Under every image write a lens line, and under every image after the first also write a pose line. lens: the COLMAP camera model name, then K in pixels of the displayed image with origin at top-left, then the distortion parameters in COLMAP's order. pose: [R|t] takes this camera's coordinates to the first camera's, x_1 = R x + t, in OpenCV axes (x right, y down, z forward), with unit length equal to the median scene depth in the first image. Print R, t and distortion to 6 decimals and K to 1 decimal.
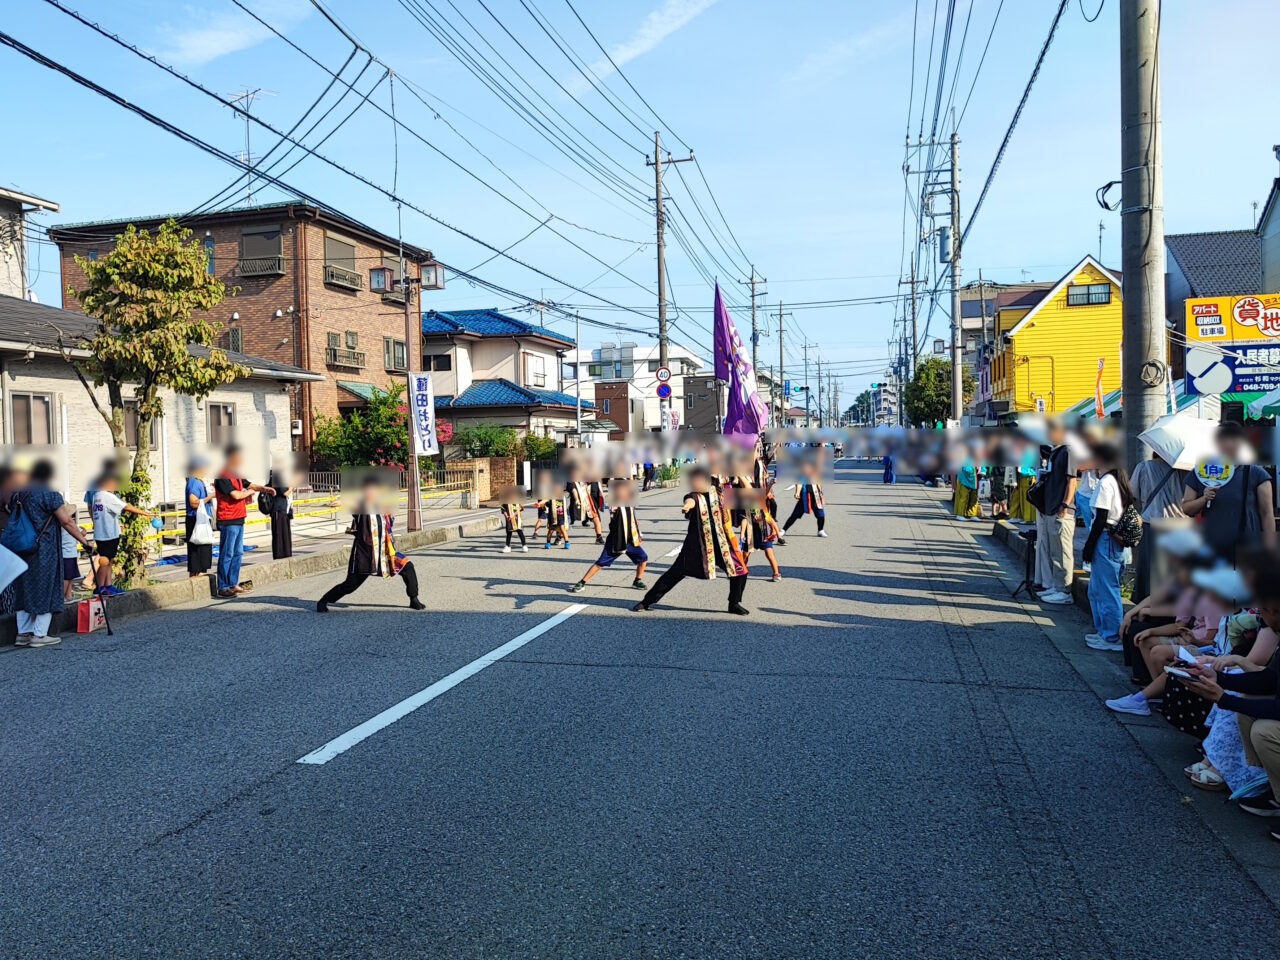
lens RADIAL K [[893.4, 0, 638.5], [0, 893.4, 477.0], [0, 0, 1]] dist [0.000890, 0.000066]
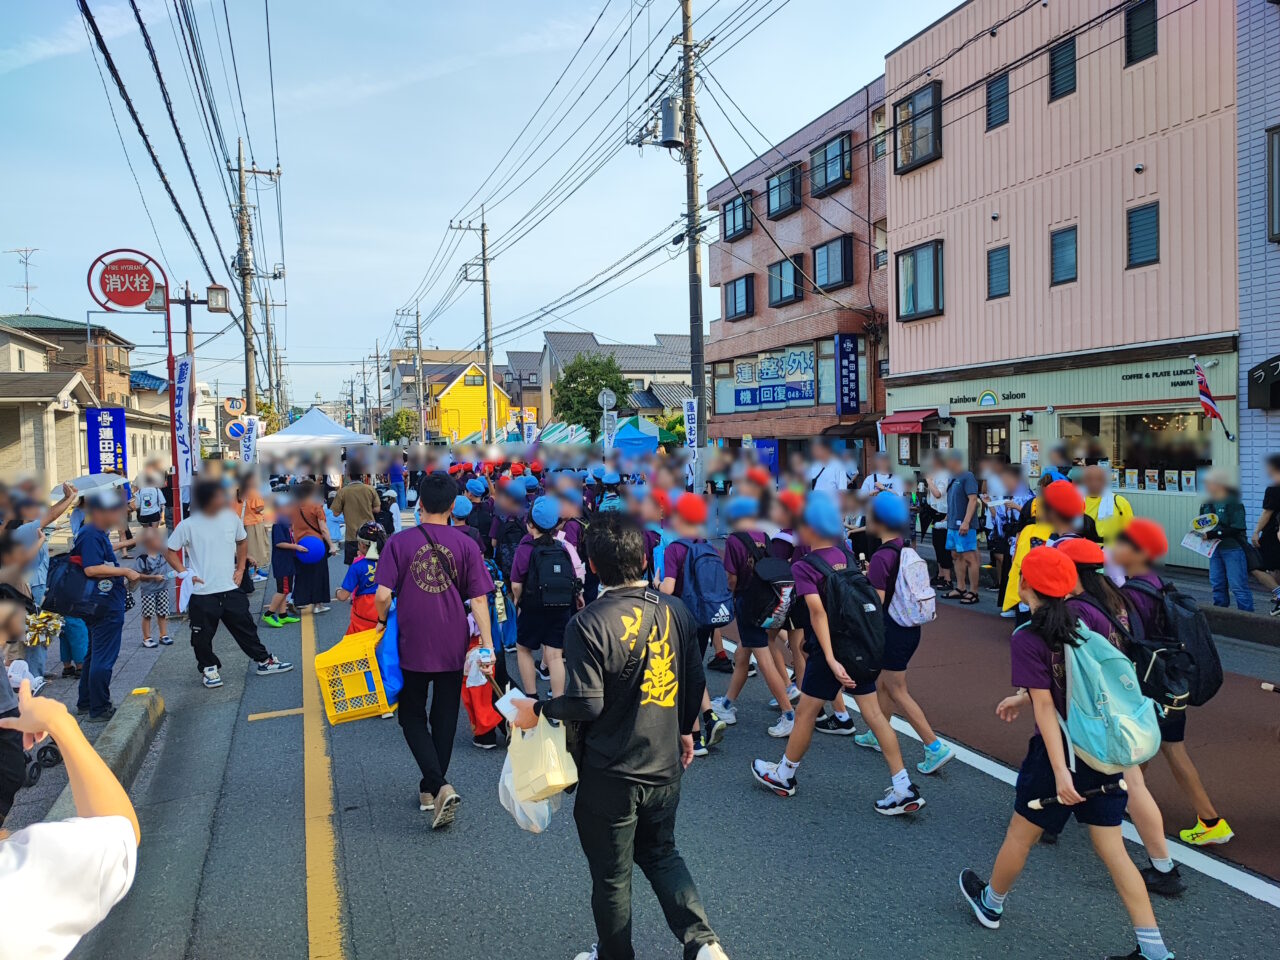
lens RADIAL K [[893.4, 0, 639.1], [0, 893.4, 477.4], [0, 0, 1]] dist [0.000890, 0.000066]
pose [[0.792718, -0.018522, 0.609307, -0.457263], [0.022907, 0.999737, 0.000588, 0.027383], [-0.609158, 0.013491, 0.792934, -0.868551]]
